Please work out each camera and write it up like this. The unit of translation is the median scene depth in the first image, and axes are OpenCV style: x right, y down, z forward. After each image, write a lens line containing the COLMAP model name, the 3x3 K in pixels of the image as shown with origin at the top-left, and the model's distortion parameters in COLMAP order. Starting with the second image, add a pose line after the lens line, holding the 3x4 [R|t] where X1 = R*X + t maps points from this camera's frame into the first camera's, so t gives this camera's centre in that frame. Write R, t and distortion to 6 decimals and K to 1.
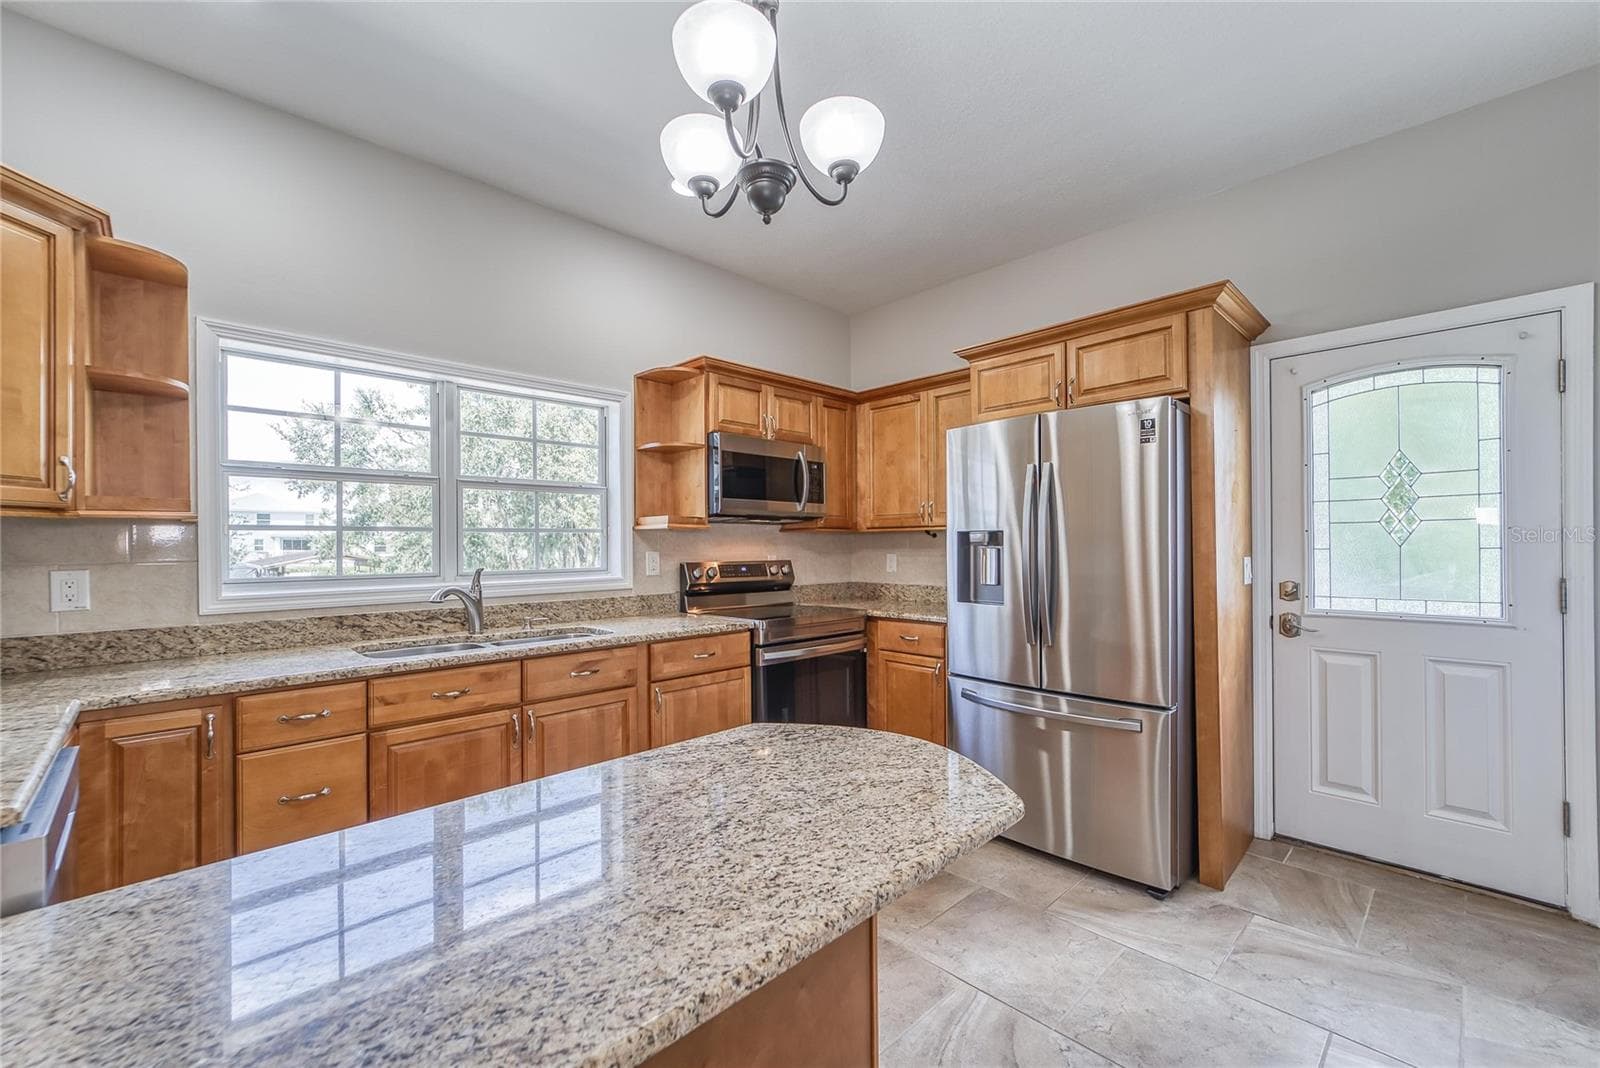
lens RADIAL K [[638.9, 0, 780.3], [0, 638.9, 532.0], [0, 0, 1]] dist [0.000574, 0.000030]
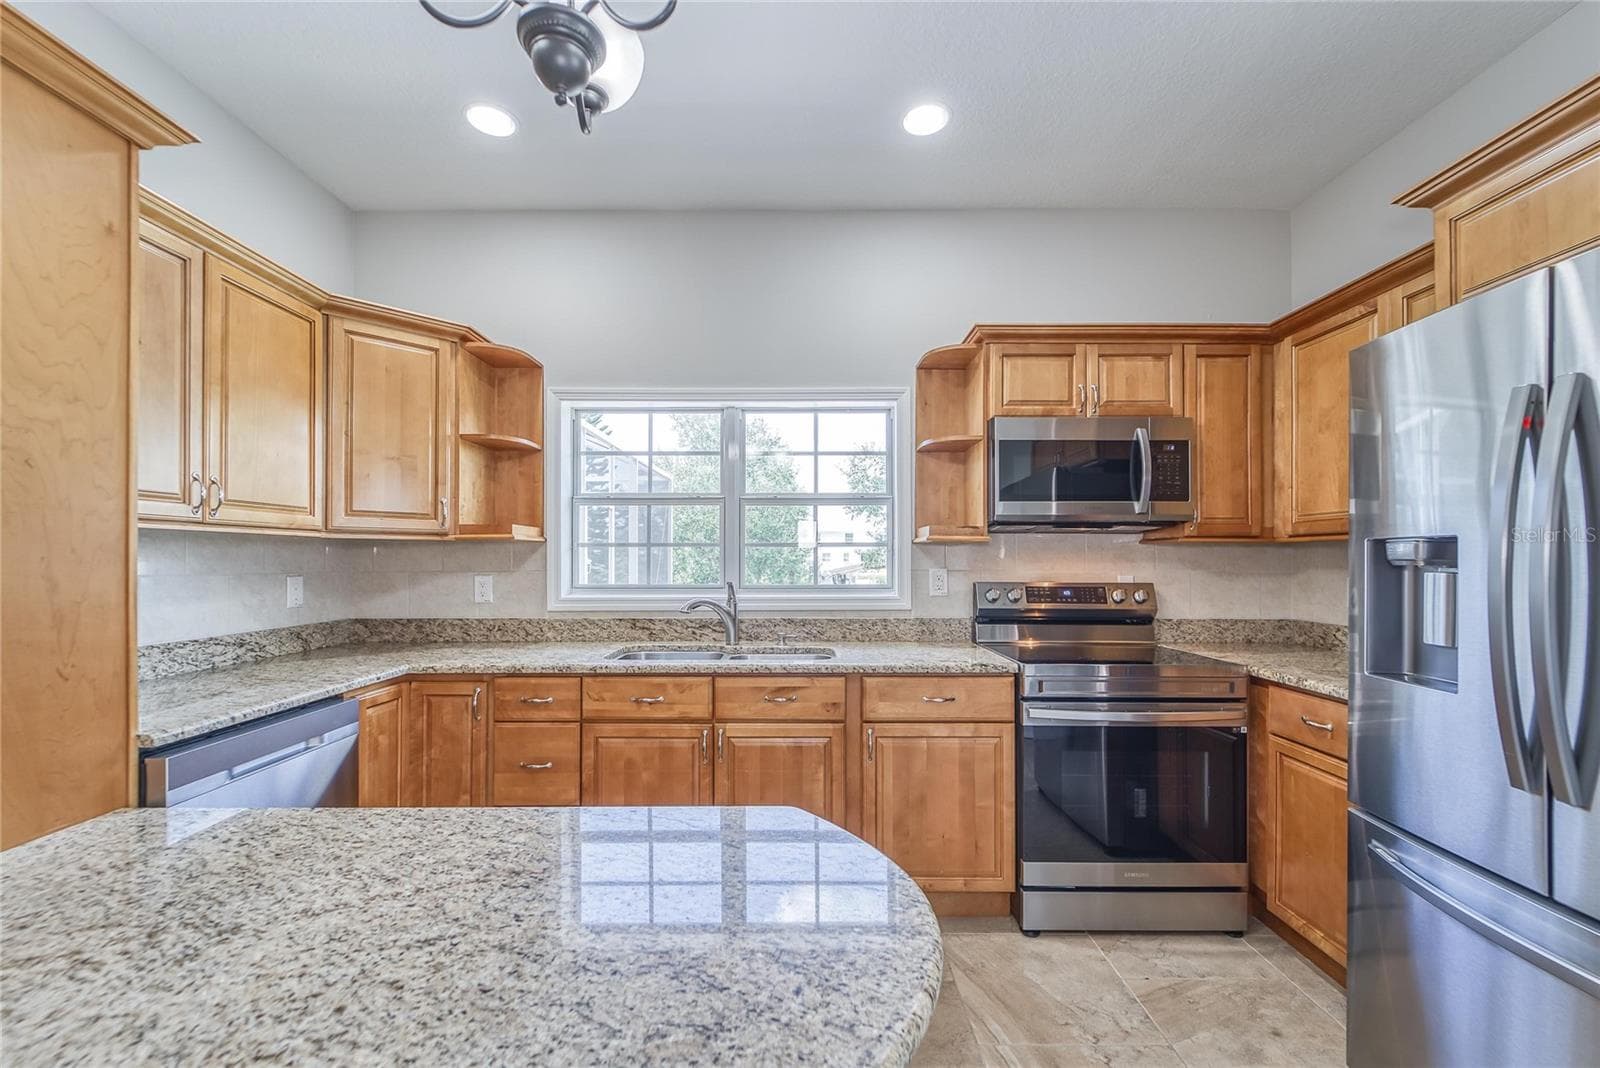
lens RADIAL K [[631.8, 0, 802.4], [0, 631.8, 549.6], [0, 0, 1]] dist [-0.001096, -0.000305]
pose [[0.732922, -0.004305, -0.680299, 0.287053], [0.008533, 0.999959, 0.002866, 0.002008], [0.680260, -0.007905, 0.732929, 0.299652]]
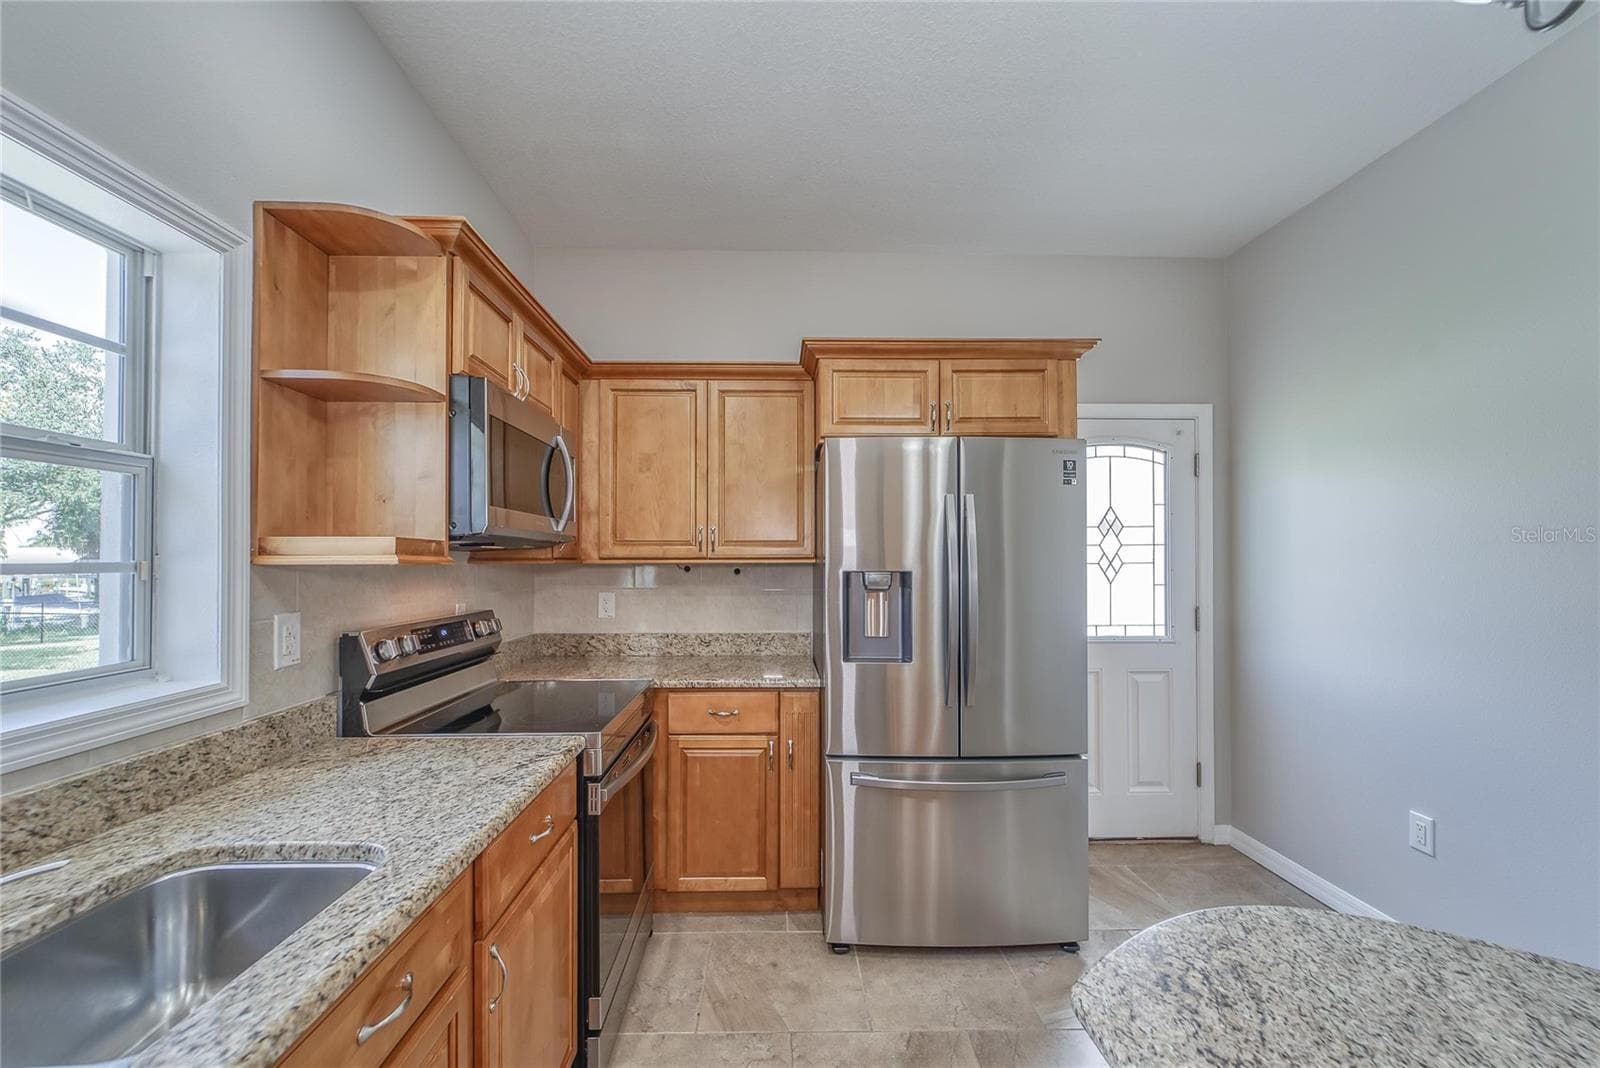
lens RADIAL K [[654.1, 0, 777.8], [0, 654.1, 547.1], [0, 0, 1]] dist [0.002887, -0.000119]
pose [[0.672571, 0.019772, 0.739768, -0.362753], [-0.018943, 0.999775, -0.009499, -0.020695], [-0.739790, -0.007625, 0.672795, 0.518030]]
